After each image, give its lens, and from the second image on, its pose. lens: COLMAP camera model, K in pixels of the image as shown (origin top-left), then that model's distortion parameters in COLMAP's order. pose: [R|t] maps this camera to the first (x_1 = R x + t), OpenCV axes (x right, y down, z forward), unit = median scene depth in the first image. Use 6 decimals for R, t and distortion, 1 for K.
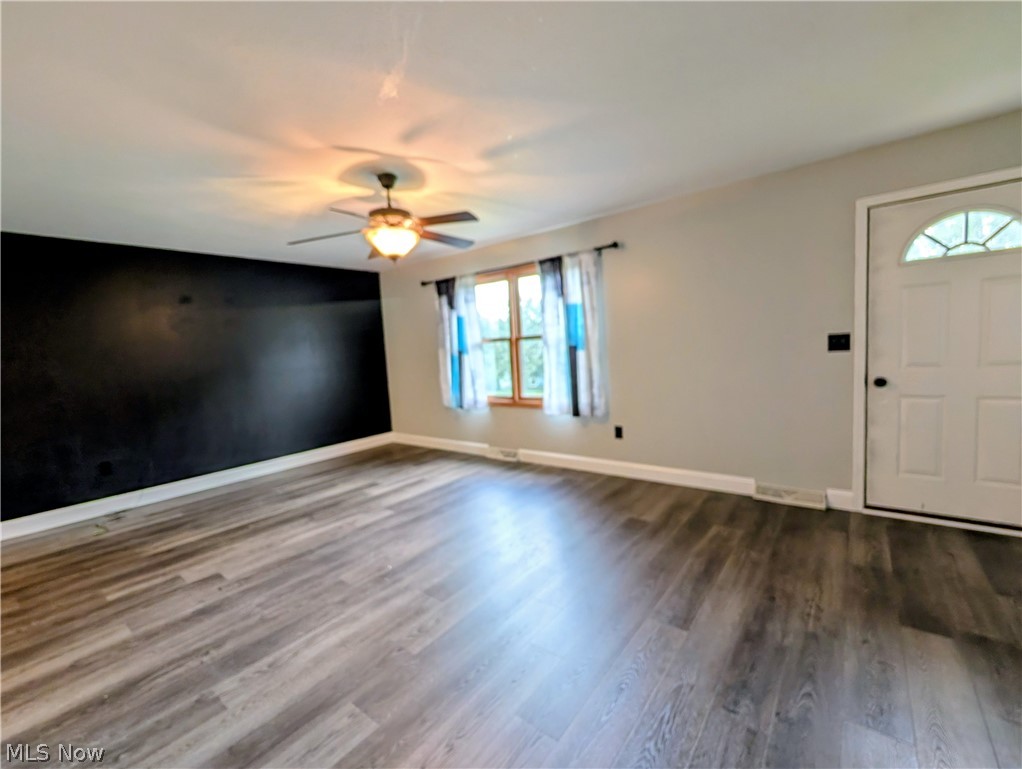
lens RADIAL K [[439.6, 0, 511.0], [0, 439.6, 384.5], [0, 0, 1]] dist [-0.000446, -0.000161]
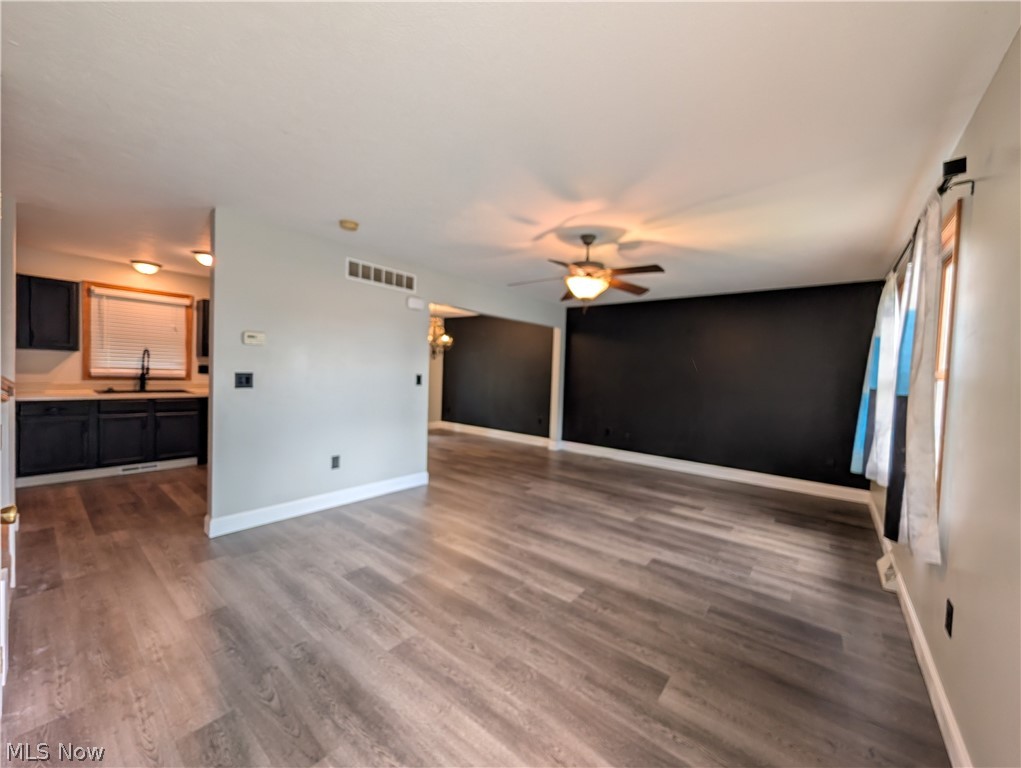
lens RADIAL K [[391.5, 0, 510.5], [0, 391.5, 384.0], [0, 0, 1]] dist [-0.000282, 0.000009]
pose [[-0.016901, 0.091864, -0.995628, 0.836374], [-0.124479, 0.987830, 0.093257, -0.126940], [0.992078, 0.125511, -0.005260, 0.800410]]
